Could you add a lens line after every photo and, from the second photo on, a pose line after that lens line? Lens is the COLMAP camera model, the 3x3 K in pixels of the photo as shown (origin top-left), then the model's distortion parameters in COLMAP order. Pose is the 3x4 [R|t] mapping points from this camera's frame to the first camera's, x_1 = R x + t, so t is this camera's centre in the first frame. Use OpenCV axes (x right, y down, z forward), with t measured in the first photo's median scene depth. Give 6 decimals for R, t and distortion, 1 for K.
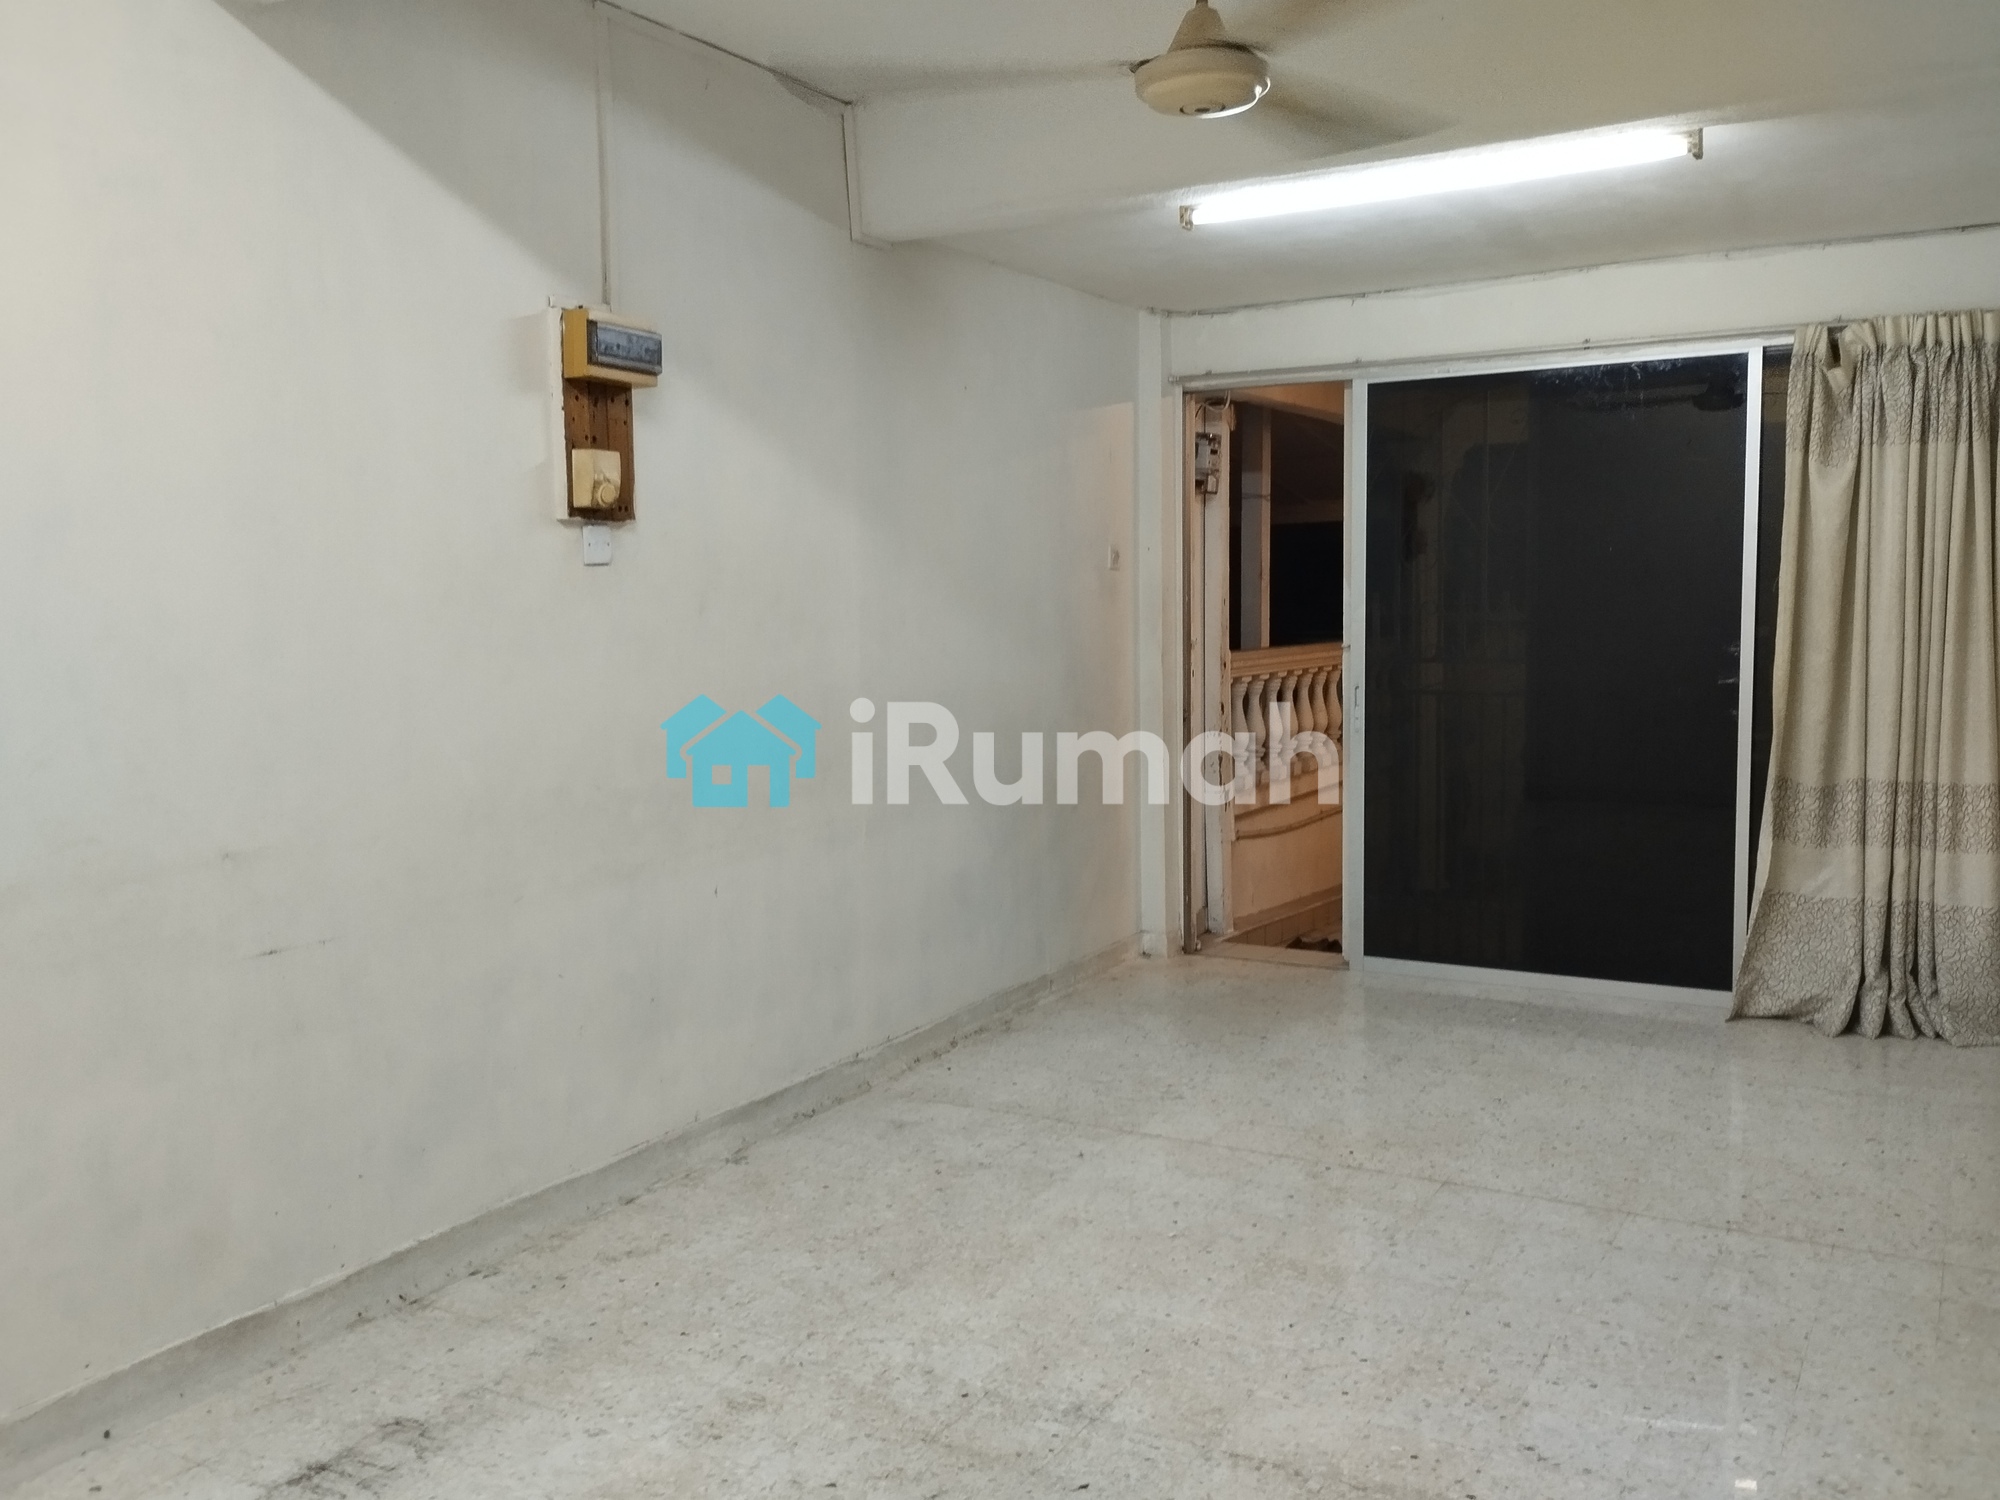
lens RADIAL K [[1733.4, 0, 998.1], [0, 1733.4, 756.3], [0, 0, 1]] dist [0.062016, -0.058026]
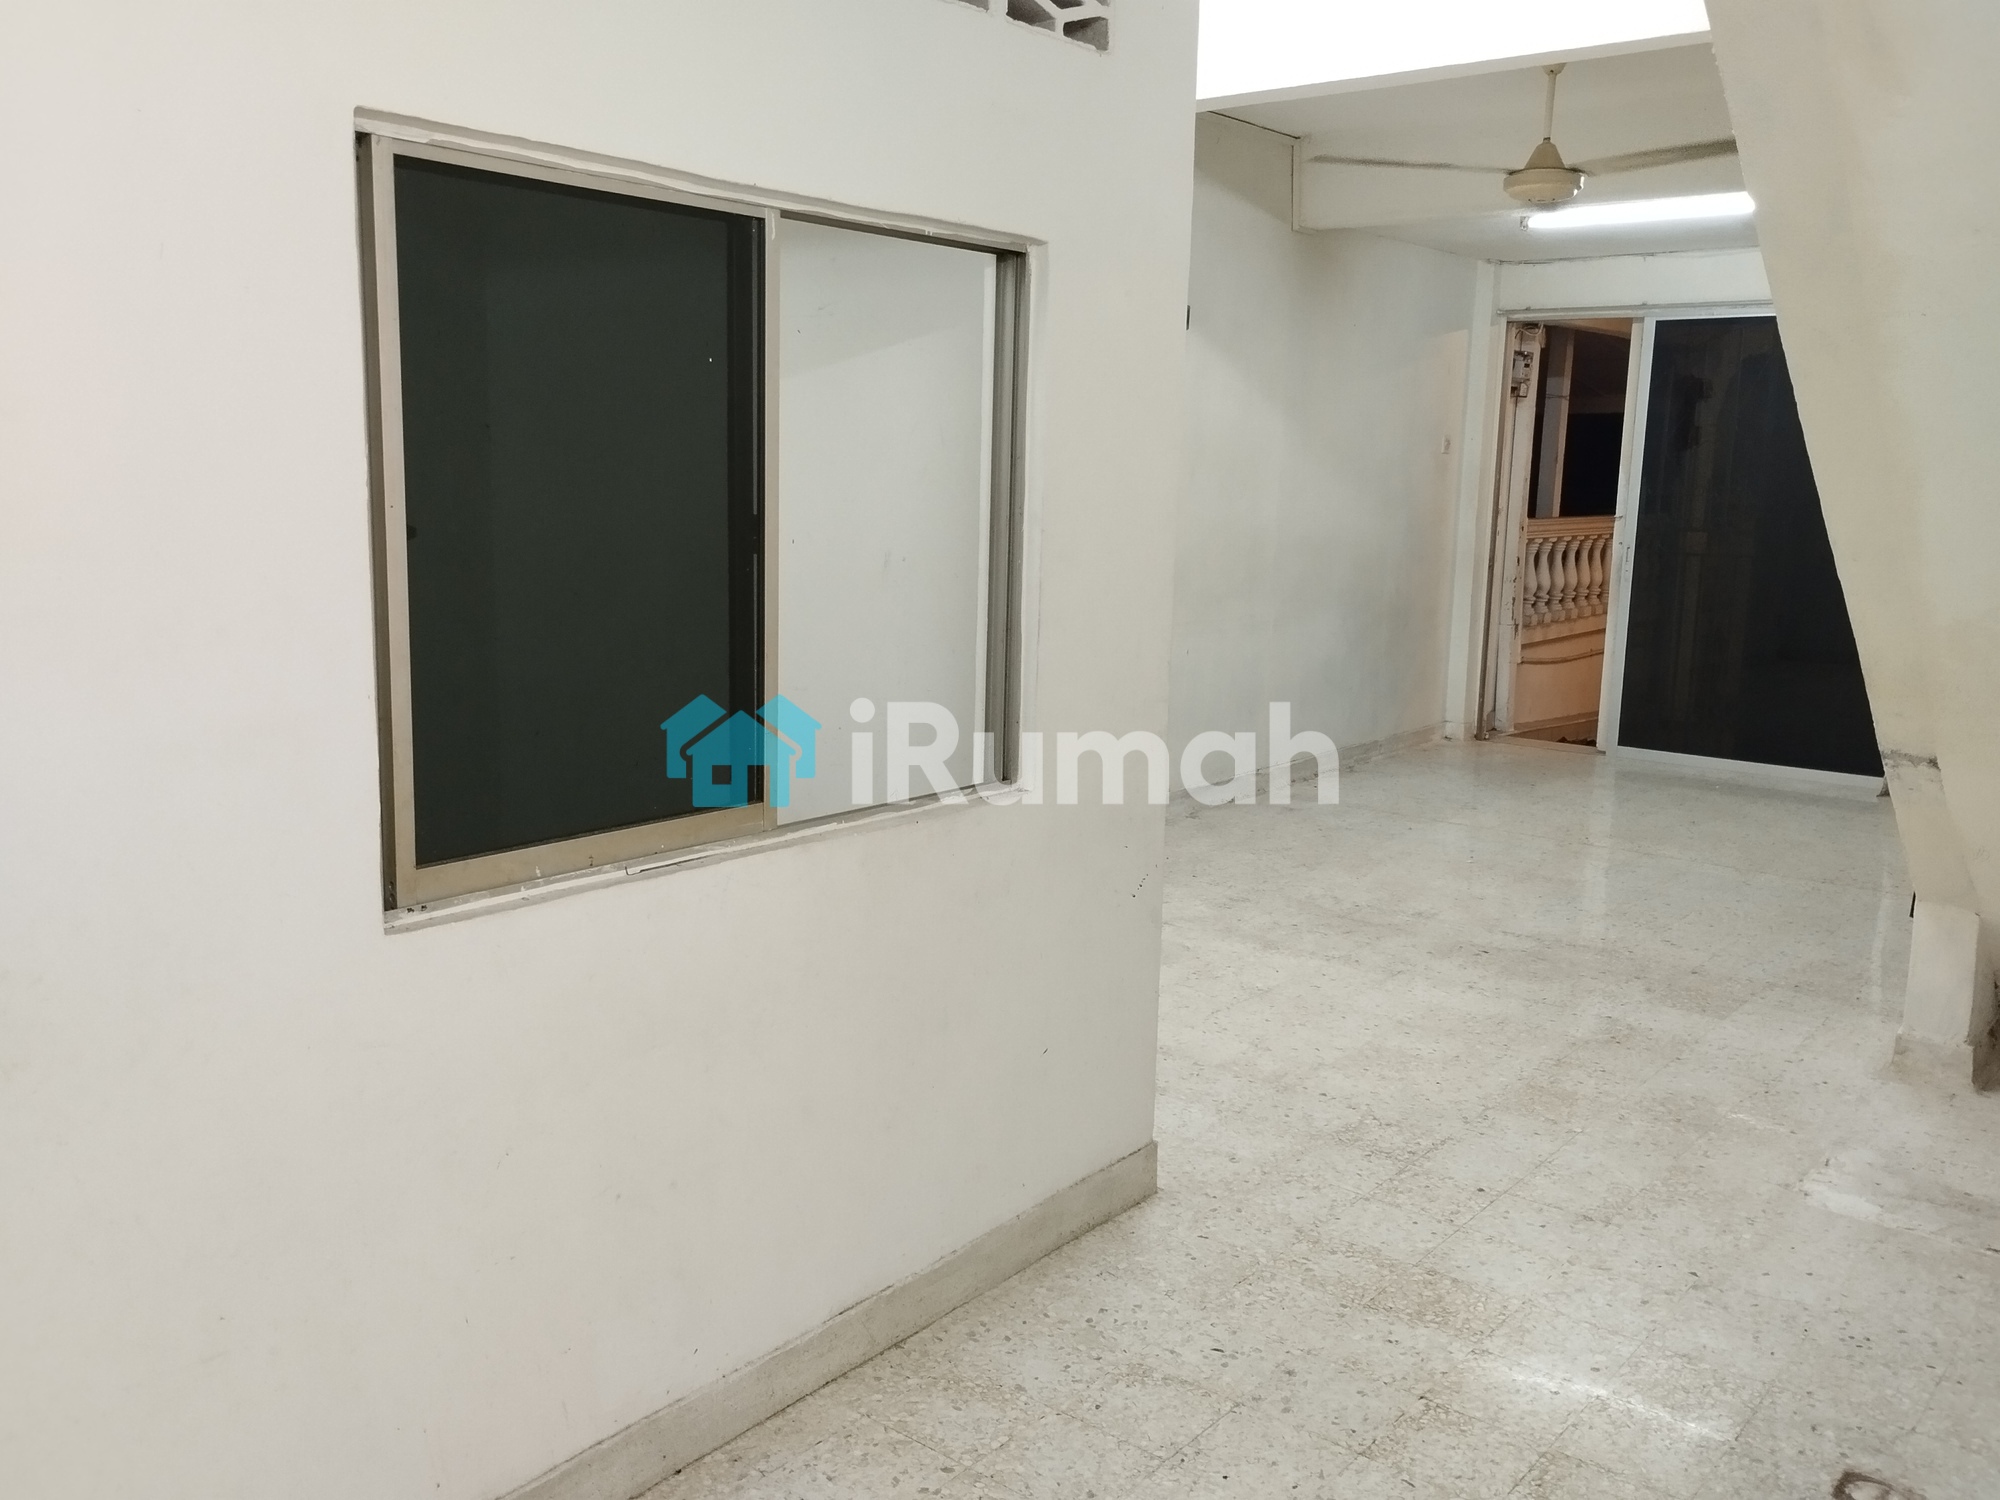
lens RADIAL K [[1733.4, 0, 1005.4], [0, 1733.4, 747.1], [0, 0, 1]] dist [0.062016, -0.058026]
pose [[0.987719, 0.061690, -0.143550, -0.065435], [-0.051033, 0.995742, 0.076769, 0.035603], [0.147674, -0.068500, 0.986661, -0.430469]]
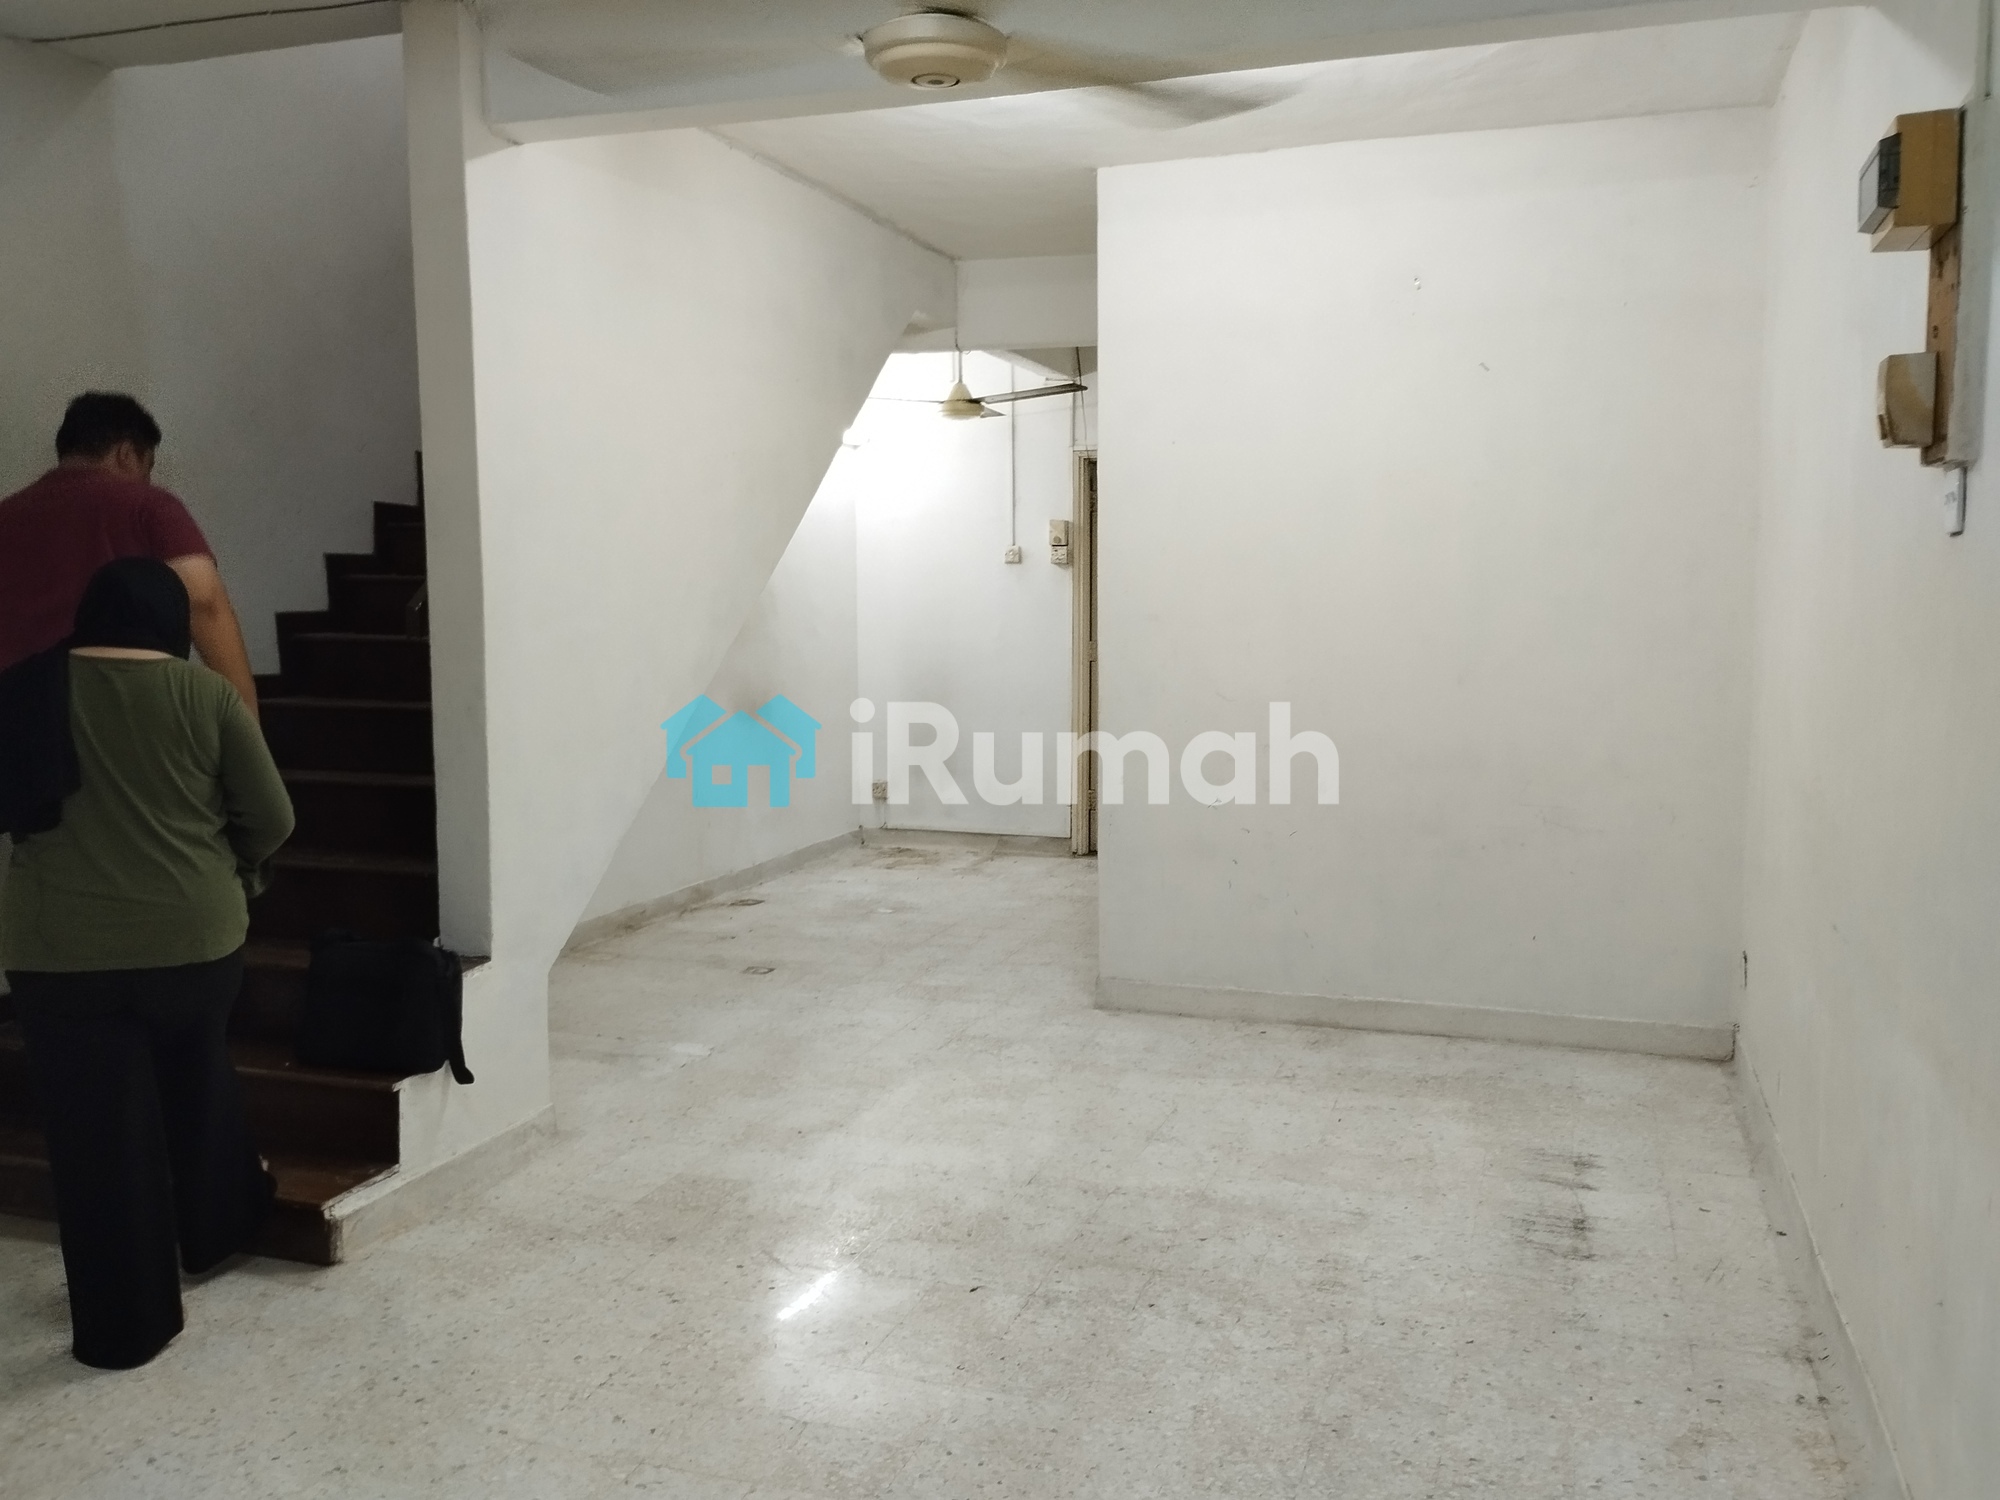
lens RADIAL K [[1733.4, 0, 1006.8], [0, 1733.4, 742.9], [0, 0, 1]] dist [0.062016, -0.058026]
pose [[-0.979607, 0.035865, -0.197694, 0.137757], [-0.001419, 0.982680, 0.185305, -0.097377], [0.200916, 0.181807, -0.962590, 0.976751]]
